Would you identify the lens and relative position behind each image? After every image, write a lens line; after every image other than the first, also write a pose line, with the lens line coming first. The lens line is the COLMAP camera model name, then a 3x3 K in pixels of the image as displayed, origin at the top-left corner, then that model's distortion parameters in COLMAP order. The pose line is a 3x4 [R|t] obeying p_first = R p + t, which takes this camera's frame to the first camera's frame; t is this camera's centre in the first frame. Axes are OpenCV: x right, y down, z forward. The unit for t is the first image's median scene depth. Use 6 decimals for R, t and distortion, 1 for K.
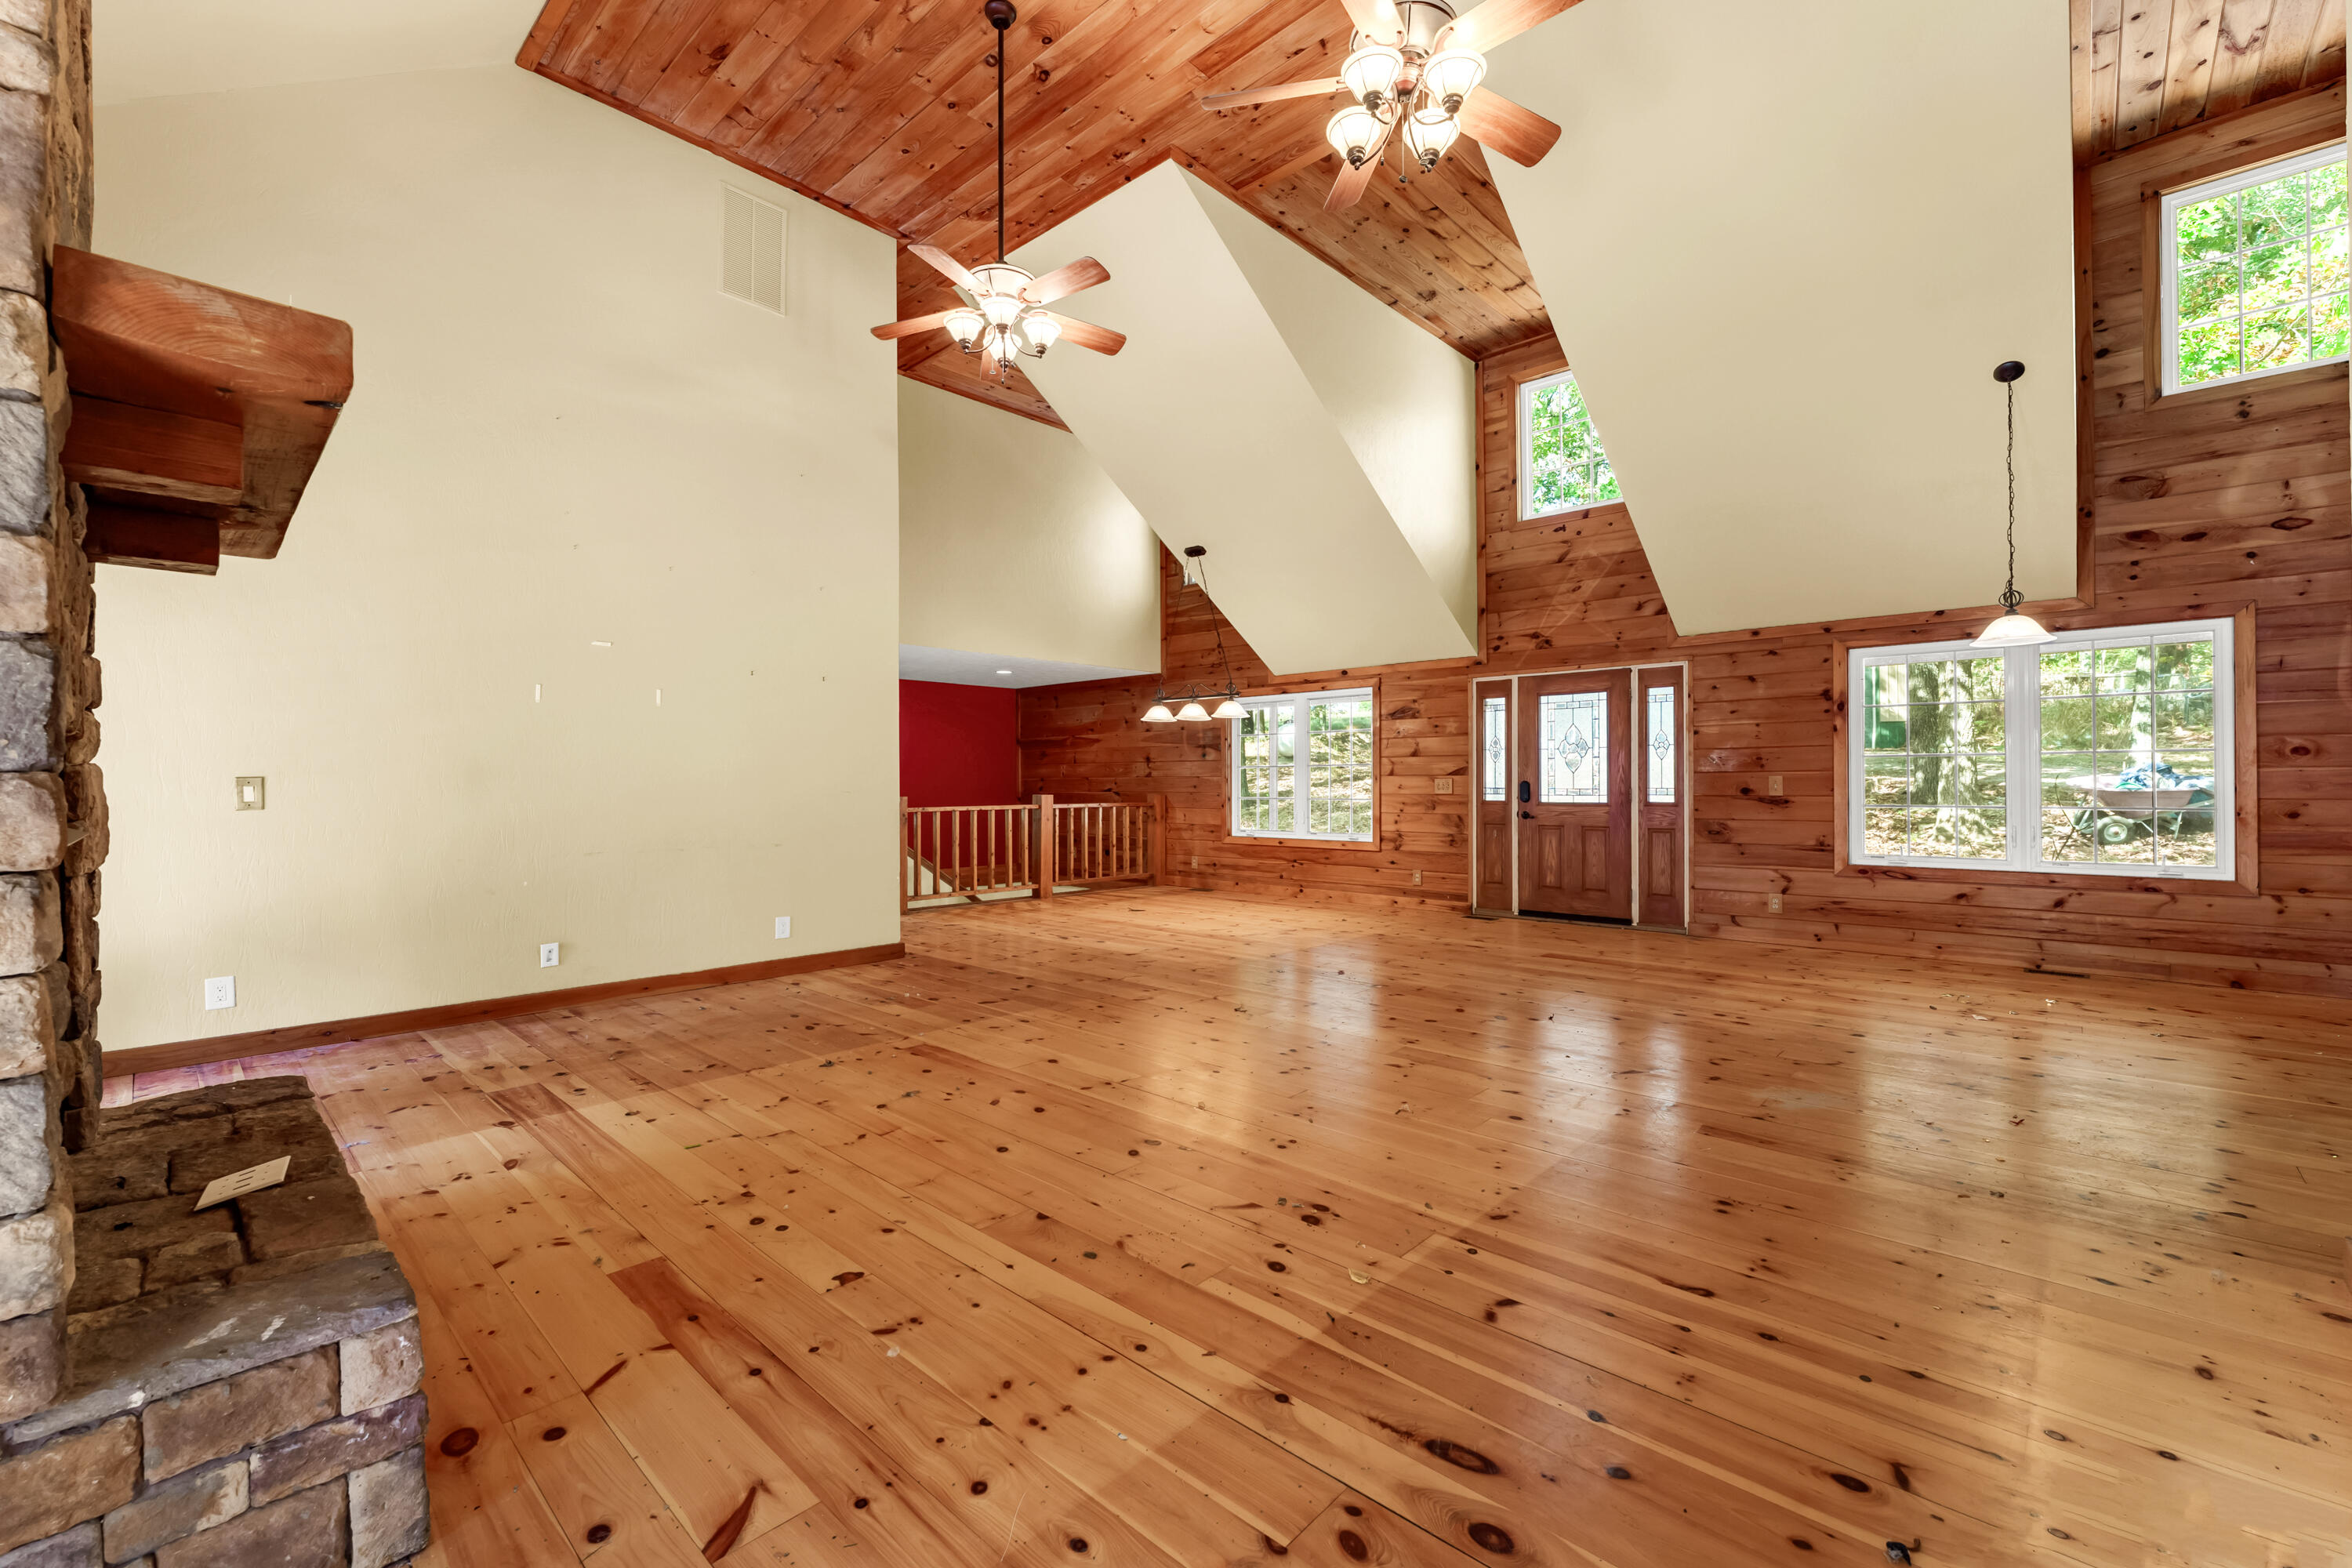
lens RADIAL K [[947.4, 0, 1126.0], [0, 947.4, 788.8], [0, 0, 1]] dist [0.001786, -0.001386]
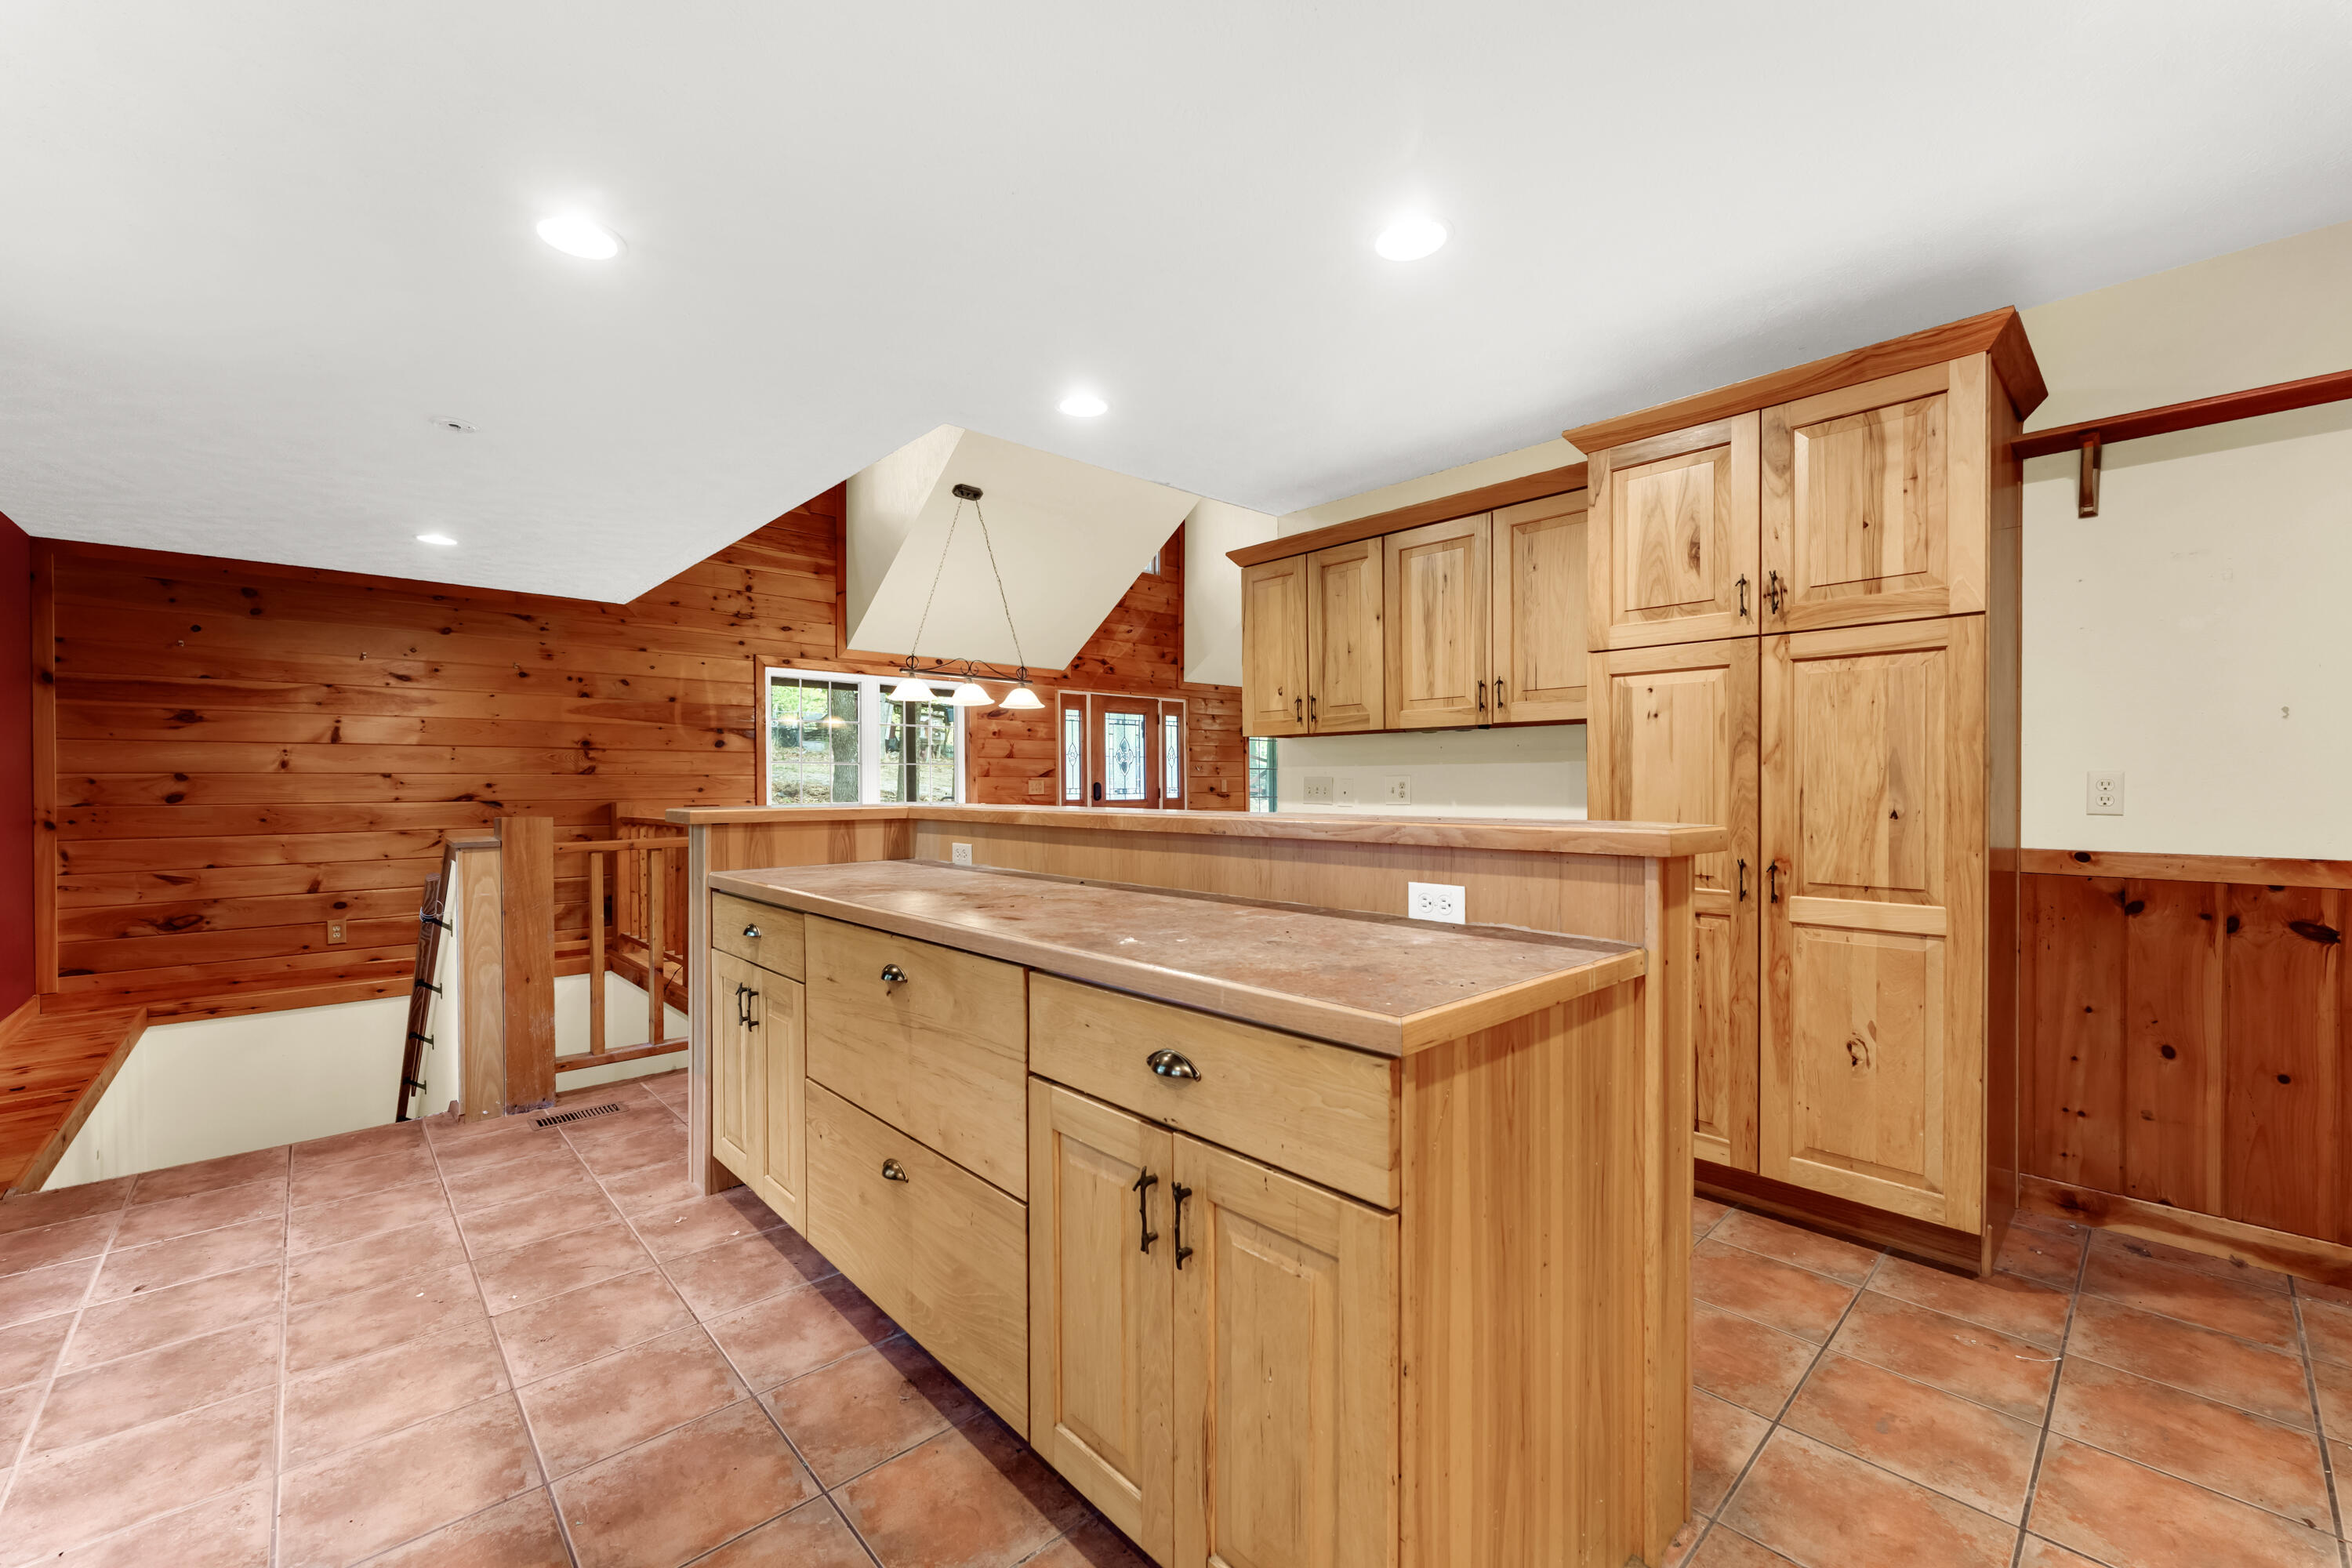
lens RADIAL K [[947.4, 0, 1142.3], [0, 947.4, 795.1], [0, 0, 1]] dist [0.001786, -0.001386]
pose [[0.055863, -0.014069, 0.998339, -0.855660], [0.005323, 0.999891, 0.013793, -0.008890], [-0.998424, 0.004544, 0.055932, 0.974149]]
